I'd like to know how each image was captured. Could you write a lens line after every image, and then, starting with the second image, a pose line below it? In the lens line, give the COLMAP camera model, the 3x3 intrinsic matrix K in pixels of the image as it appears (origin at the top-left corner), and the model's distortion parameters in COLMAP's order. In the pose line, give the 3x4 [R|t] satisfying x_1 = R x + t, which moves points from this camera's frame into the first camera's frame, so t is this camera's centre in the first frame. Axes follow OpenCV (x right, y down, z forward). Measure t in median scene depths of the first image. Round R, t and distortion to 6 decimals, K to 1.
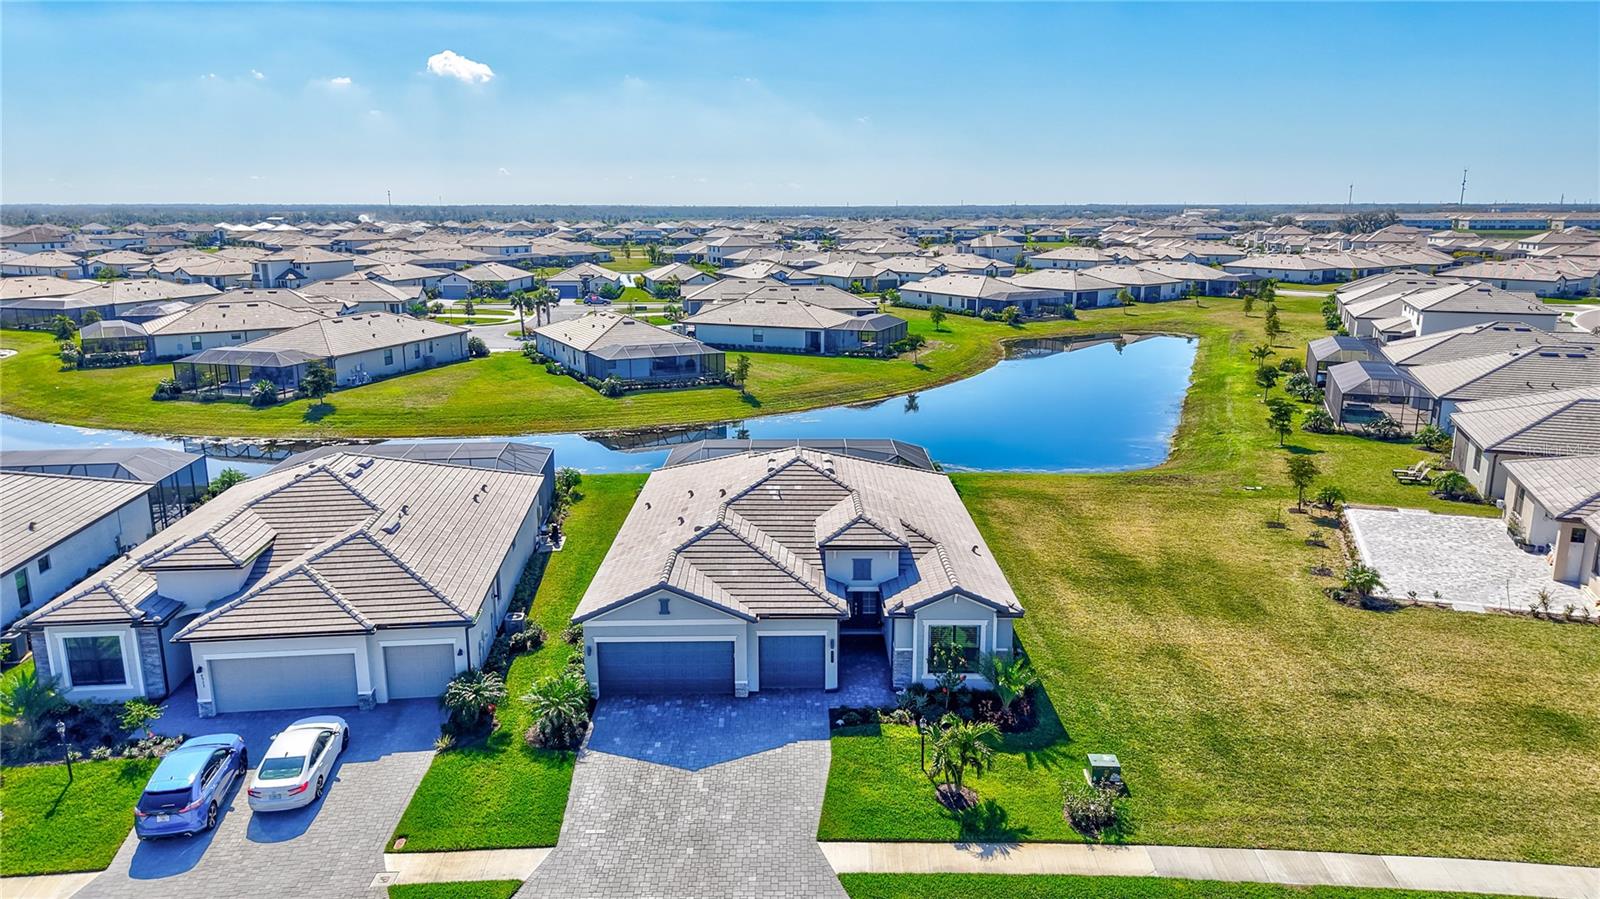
lens RADIAL K [[1101.2, 0, 800.0], [0, 1101.2, 449.5], [0, 0, 1]] dist [0.046467, -0.058214]
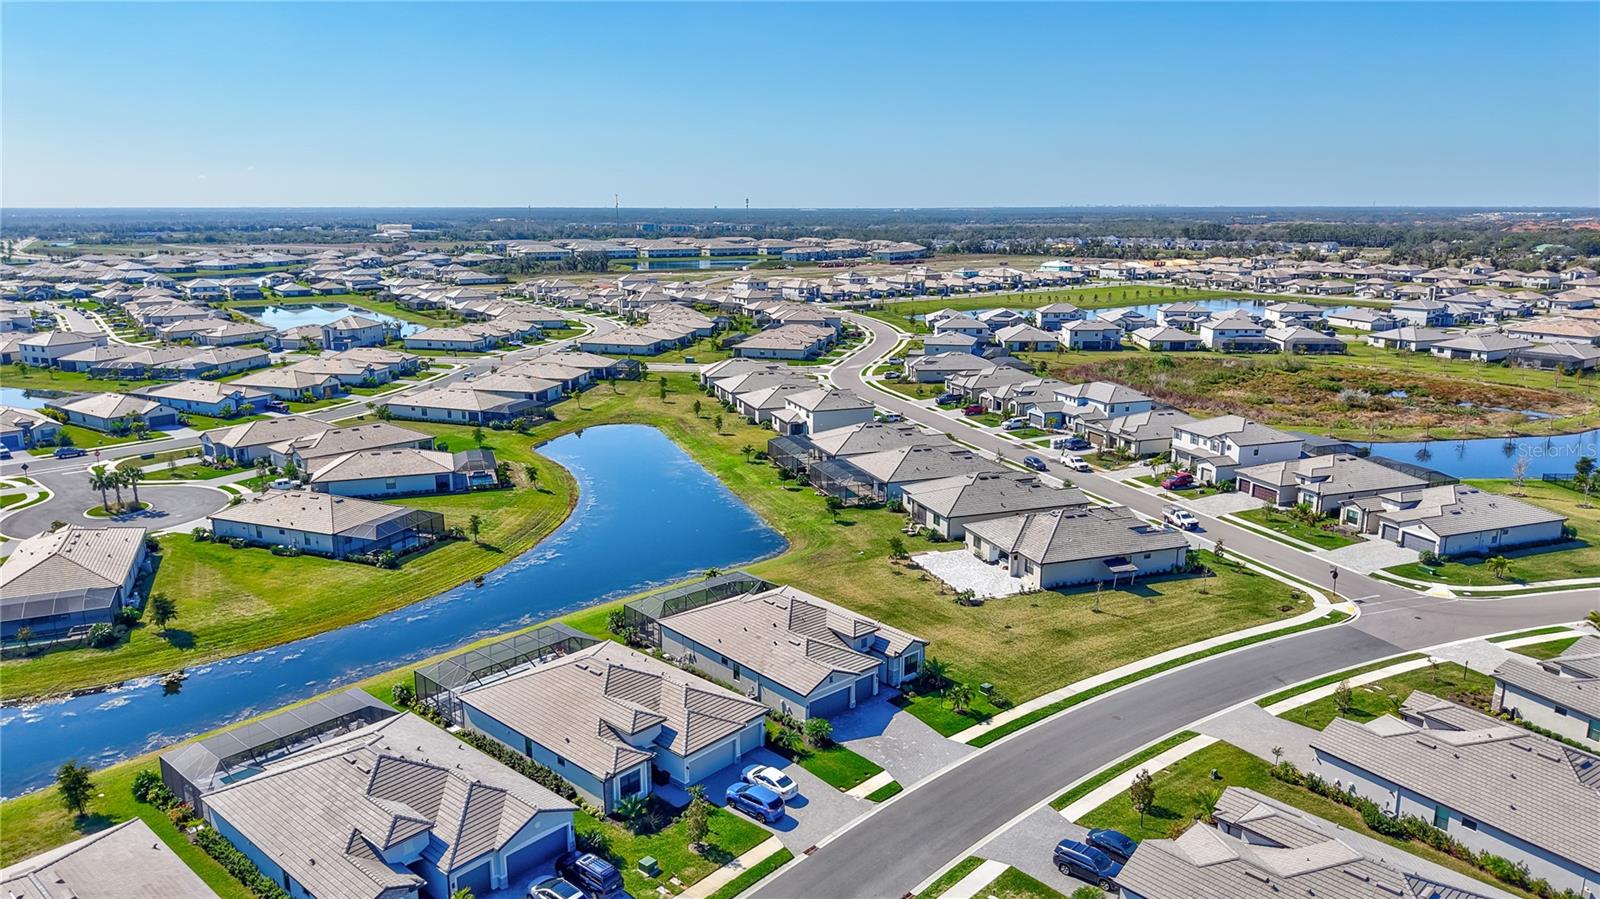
lens RADIAL K [[1077.7, 0, 795.1], [0, 1077.7, 452.8], [0, 0, 1]] dist [0.032216, -0.057364]
pose [[0.756334, -0.148314, 0.637151, -1.596877], [0.144901, 0.987749, 0.057920, -0.489710], [-0.637936, 0.048517, 0.768559, -0.776167]]
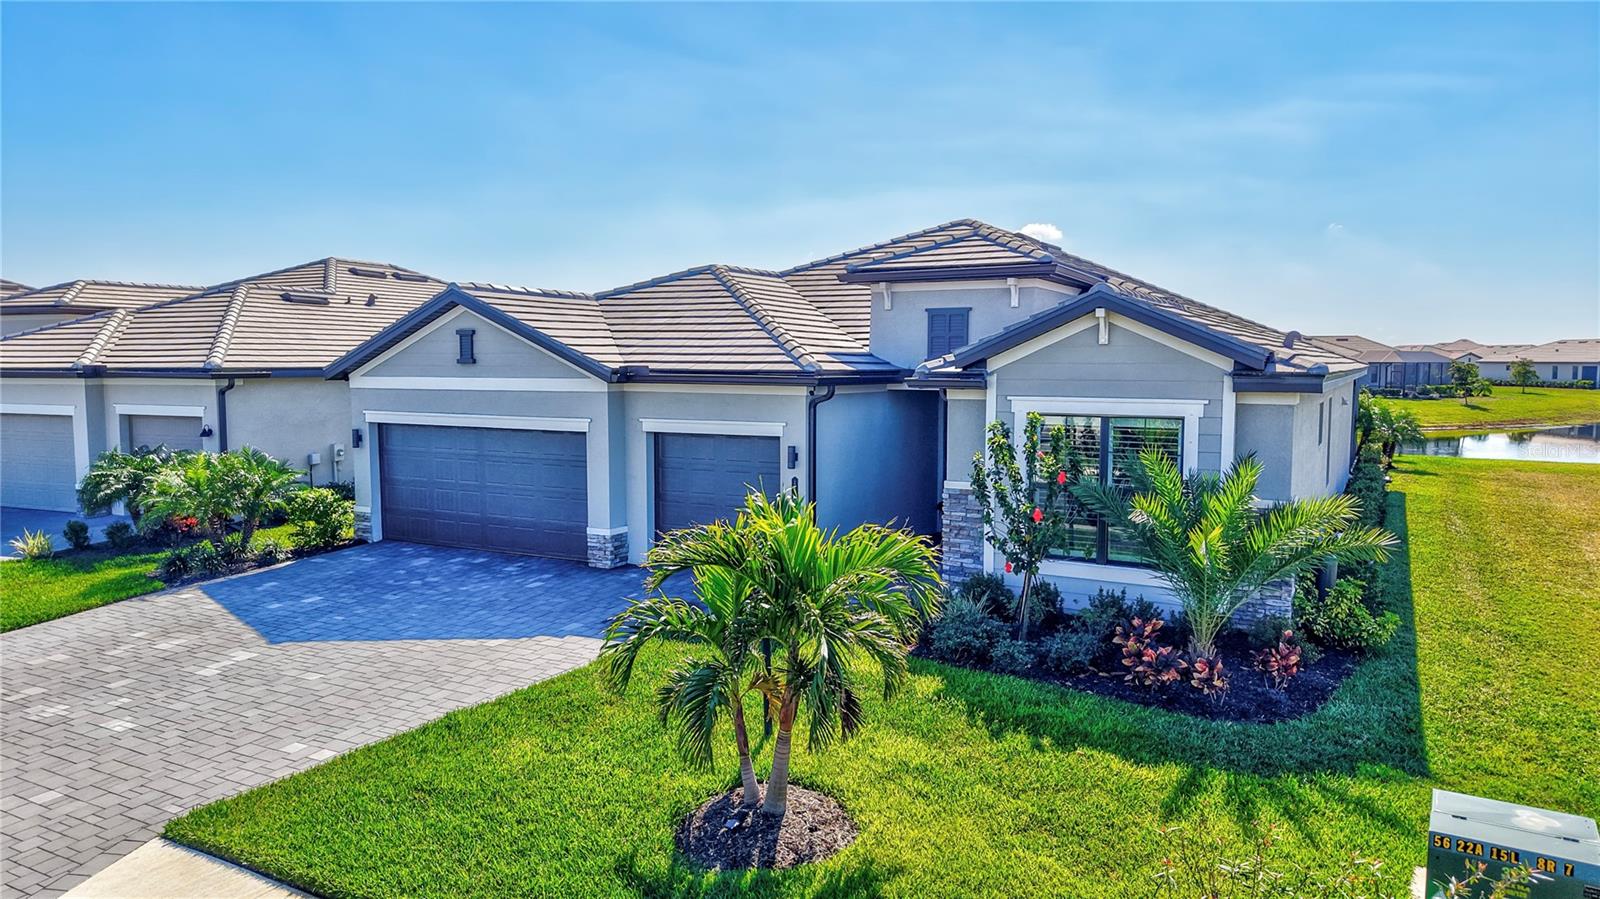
lens RADIAL K [[1082.7, 0, 788.6], [0, 1082.7, 446.4], [0, 0, 1]] dist [-0.000017, -0.002115]
pose [[0.870860, 0.041436, -0.489782, 0.222587], [-0.111785, 0.987026, -0.115257, 0.220716], [0.478651, 0.155123, 0.864193, 0.669611]]
